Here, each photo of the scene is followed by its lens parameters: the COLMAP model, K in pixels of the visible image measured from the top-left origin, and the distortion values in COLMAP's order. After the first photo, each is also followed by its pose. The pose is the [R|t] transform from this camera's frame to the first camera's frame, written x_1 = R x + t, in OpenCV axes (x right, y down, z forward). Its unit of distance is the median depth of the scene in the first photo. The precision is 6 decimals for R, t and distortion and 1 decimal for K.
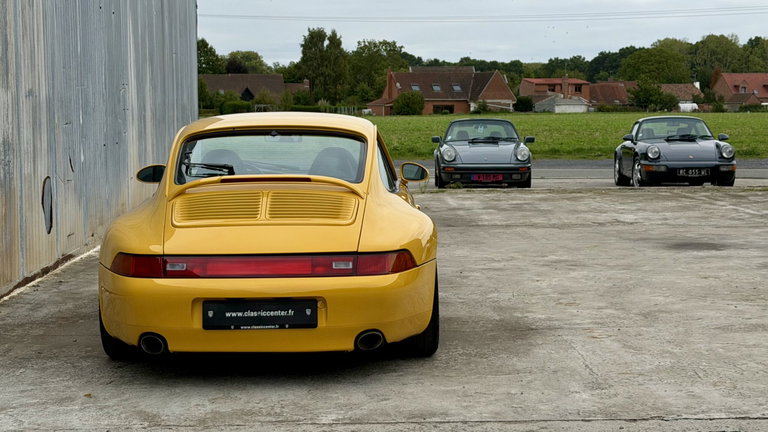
lens RADIAL K [[1379.6, 0, 382.4], [0, 1379.6, 216.3], [0, 0, 1]] dist [0.162728, 0.000000]
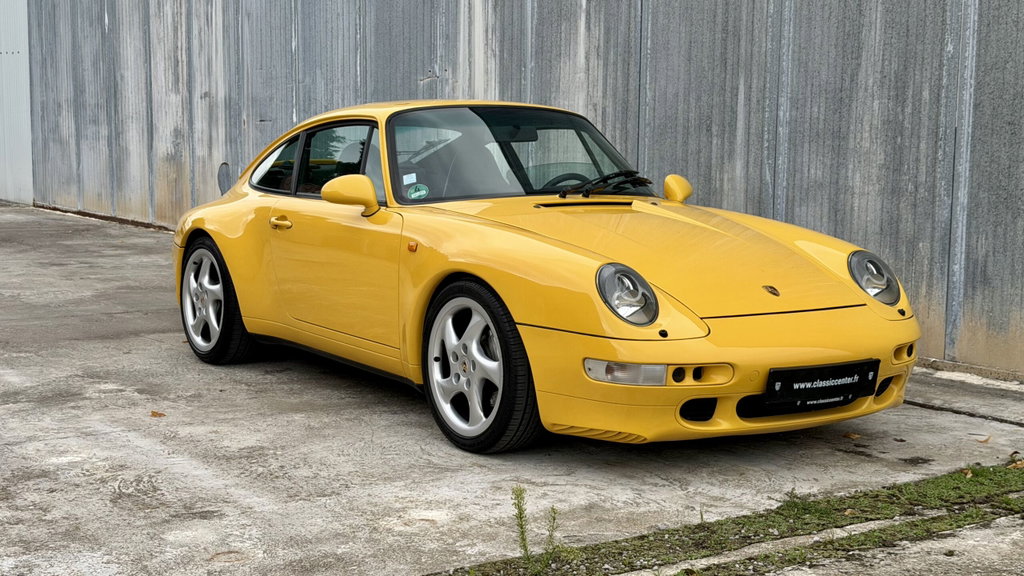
lens RADIAL K [[1433.0, 0, 511.4], [0, 1433.0, 282.8], [0, 0, 1]] dist [0.159189, 0.000000]
pose [[-0.835545, 0.053537, -0.546807, 0.424730], [-0.050840, 0.983437, 0.173973, -0.270680], [0.547064, 0.173162, -0.818985, 3.753441]]
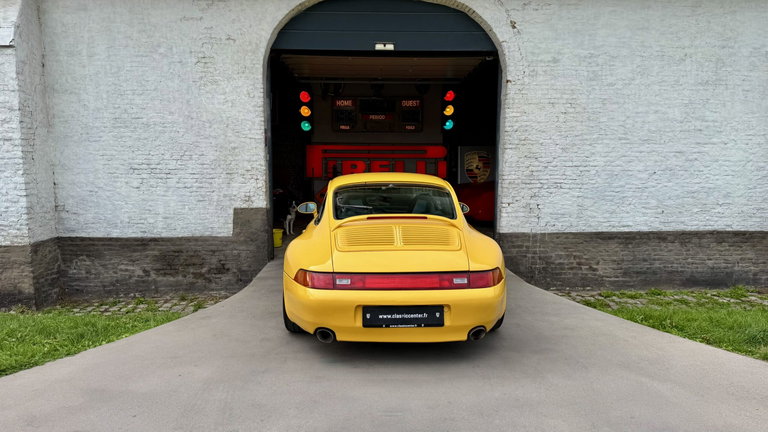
lens RADIAL K [[528.2, 0, 384.0], [0, 528.2, 227.7], [0, 0, 1]] dist [0.056898, -0.073742]
pose [[0.999405, 0.005482, 0.034056, -0.125958], [-0.006231, 0.999740, 0.021921, -0.030101], [-0.033926, -0.022120, 0.999180, 0.466034]]
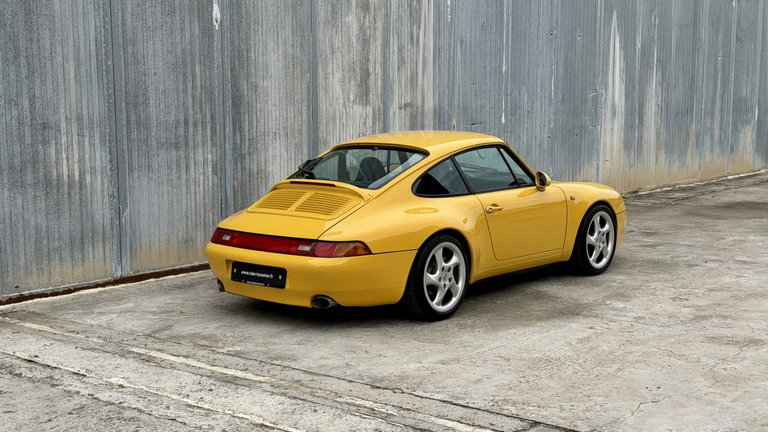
lens RADIAL K [[1074.8, 0, 383.4], [0, 1074.8, 221.7], [0, 0, 1]] dist [0.159189, 0.000000]
pose [[0.761284, 0.086129, -0.642673, 0.756754], [-0.051481, 0.996039, 0.072503, -0.077747], [0.646372, -0.022111, 0.762702, 0.197162]]
